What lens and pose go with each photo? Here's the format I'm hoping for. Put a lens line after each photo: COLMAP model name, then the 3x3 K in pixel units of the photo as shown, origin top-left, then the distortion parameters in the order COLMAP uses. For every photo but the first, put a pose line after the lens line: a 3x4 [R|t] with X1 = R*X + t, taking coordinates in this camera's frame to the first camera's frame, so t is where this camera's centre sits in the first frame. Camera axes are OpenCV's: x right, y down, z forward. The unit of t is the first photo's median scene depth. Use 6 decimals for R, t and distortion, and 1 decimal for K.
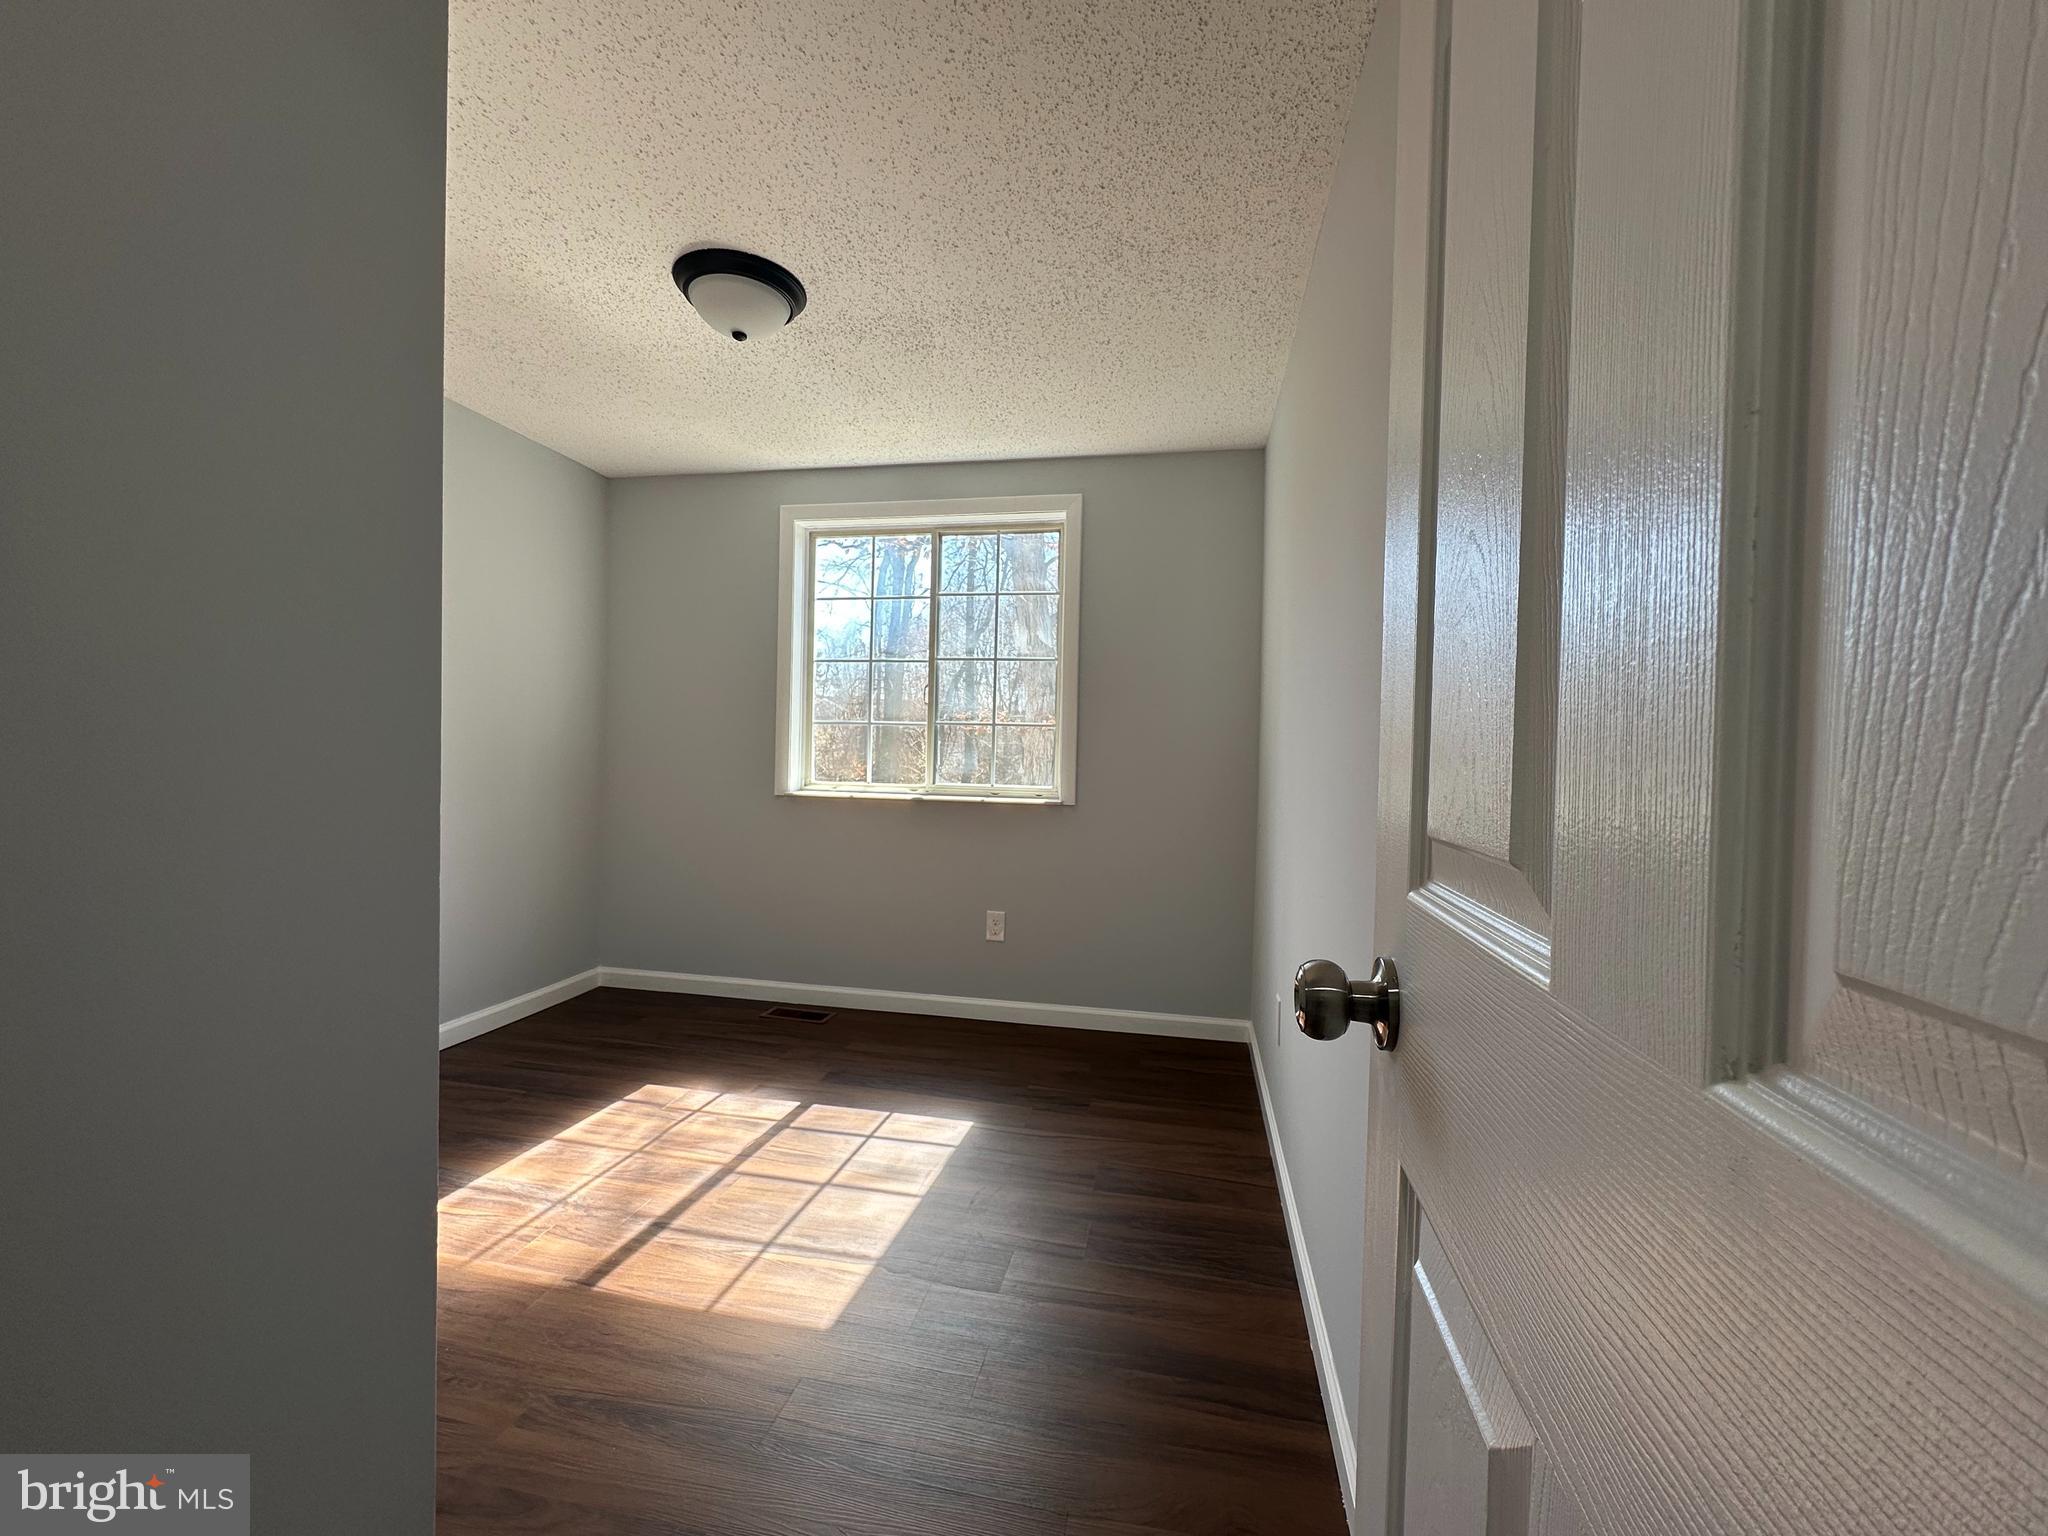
lens RADIAL K [[910.1, 0, 1024.0], [0, 910.1, 768.0], [0, 0, 1]] dist [-0.002495, -0.000125]
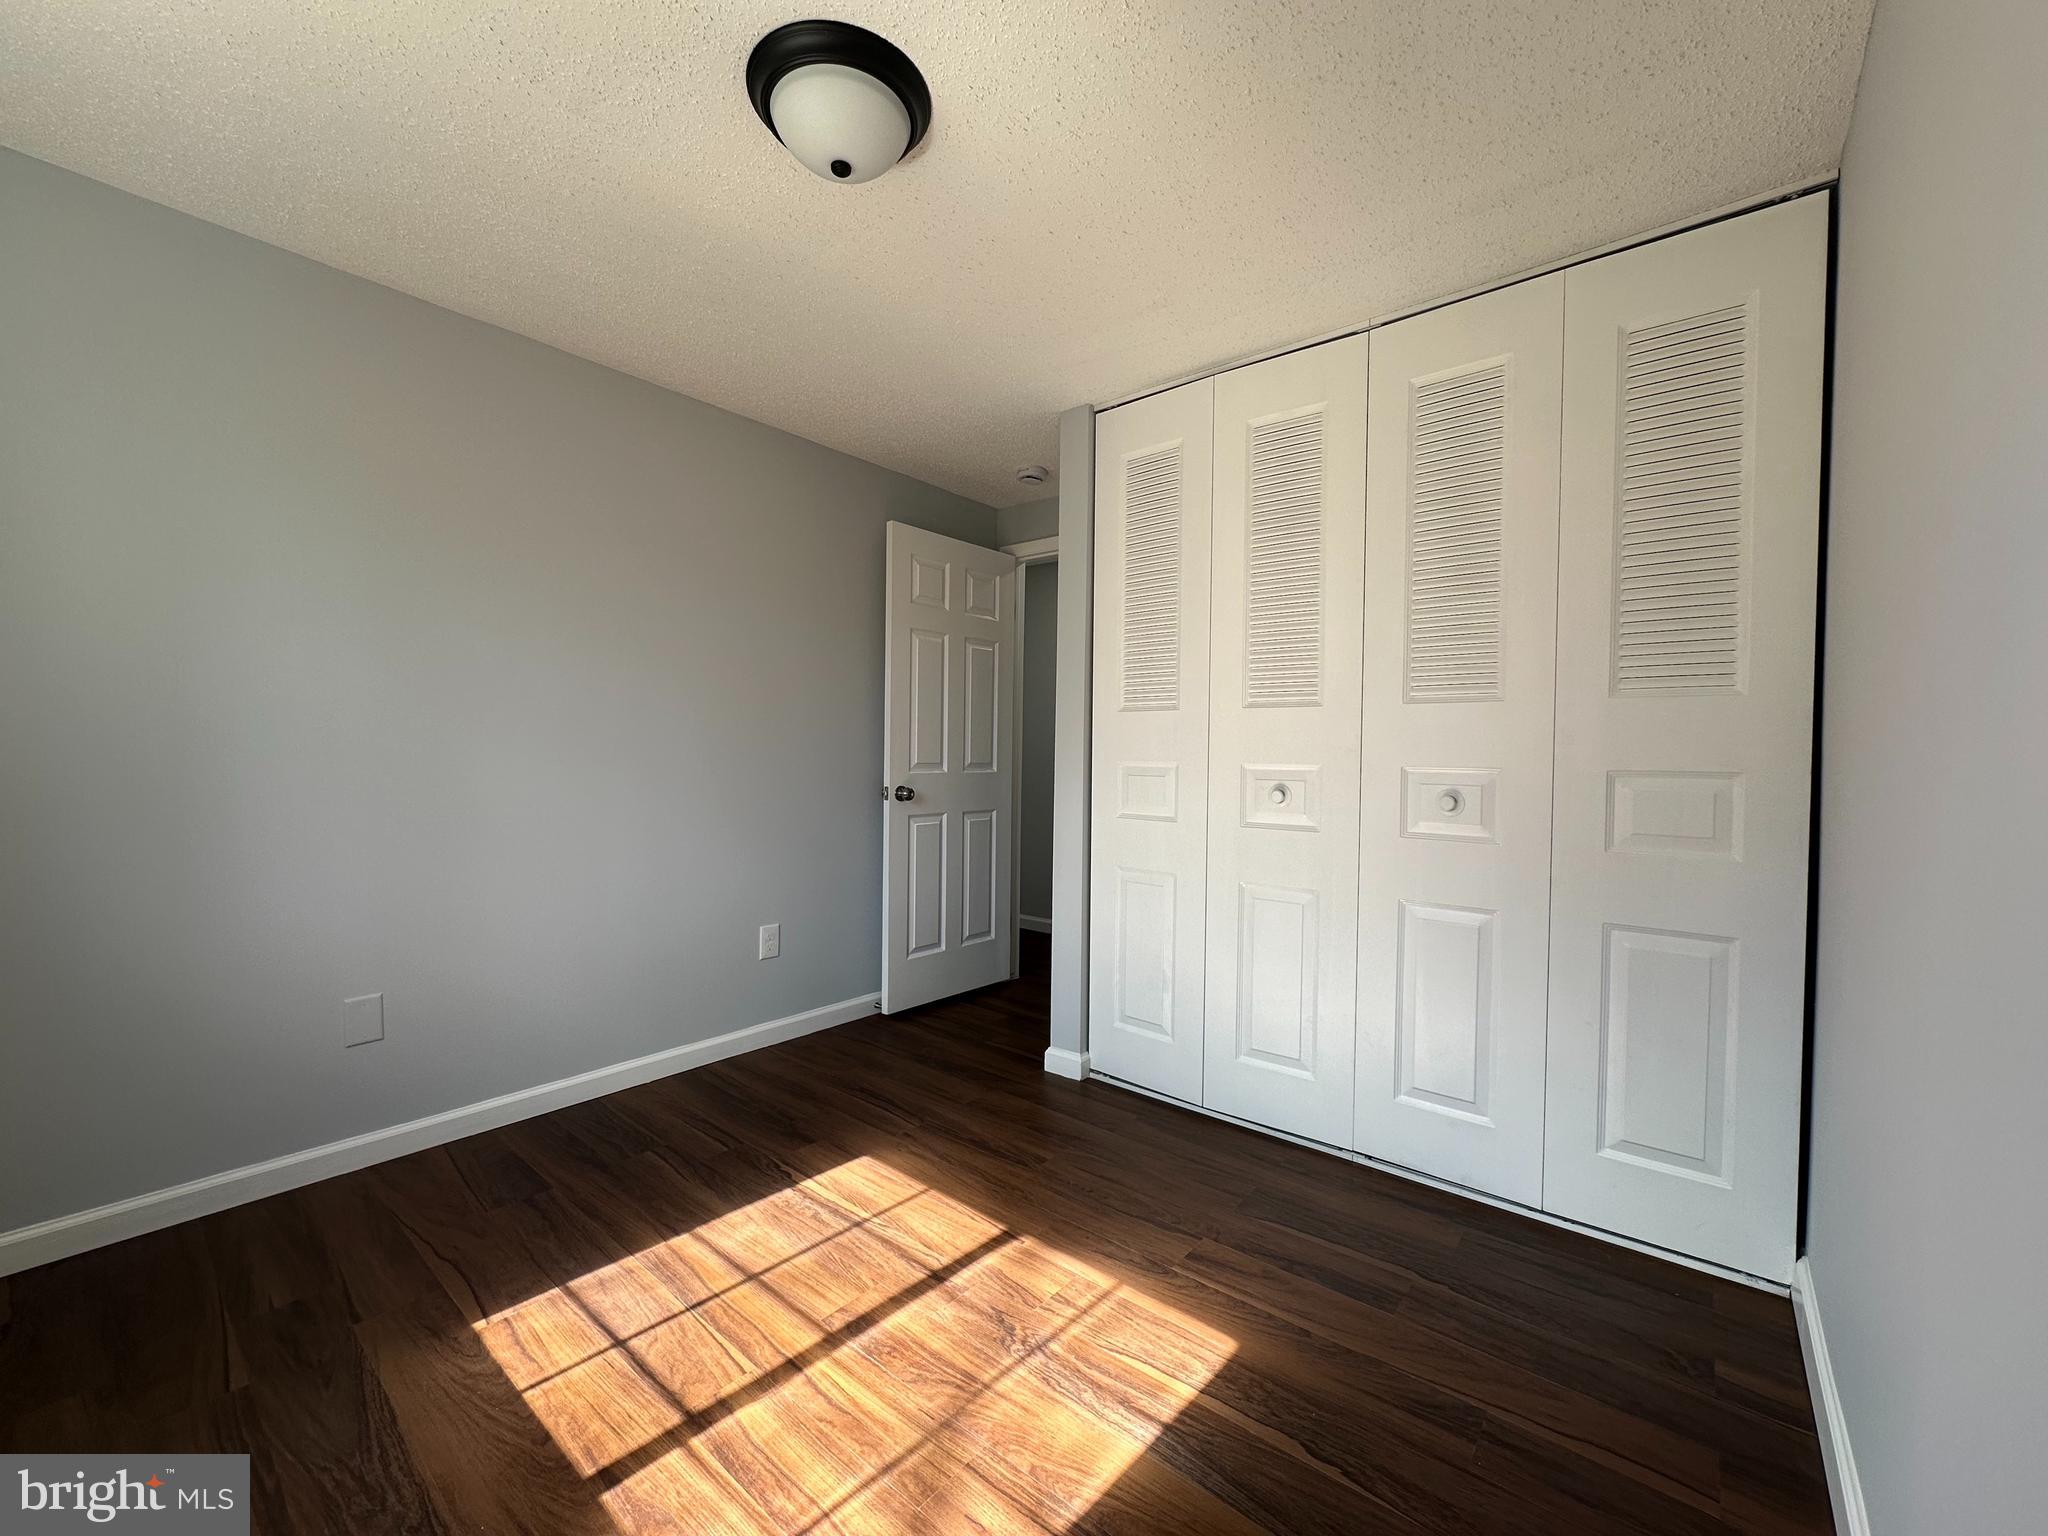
lens RADIAL K [[812.4, 0, 1024.0], [0, 812.4, 768.0], [0, 0, 1]] dist [-0.007708, -0.000265]
pose [[-0.897107, -0.042698, 0.439746, -0.806959], [-0.024179, 0.998572, 0.047631, -0.056683], [-0.441152, 0.032098, -0.896858, 1.654577]]
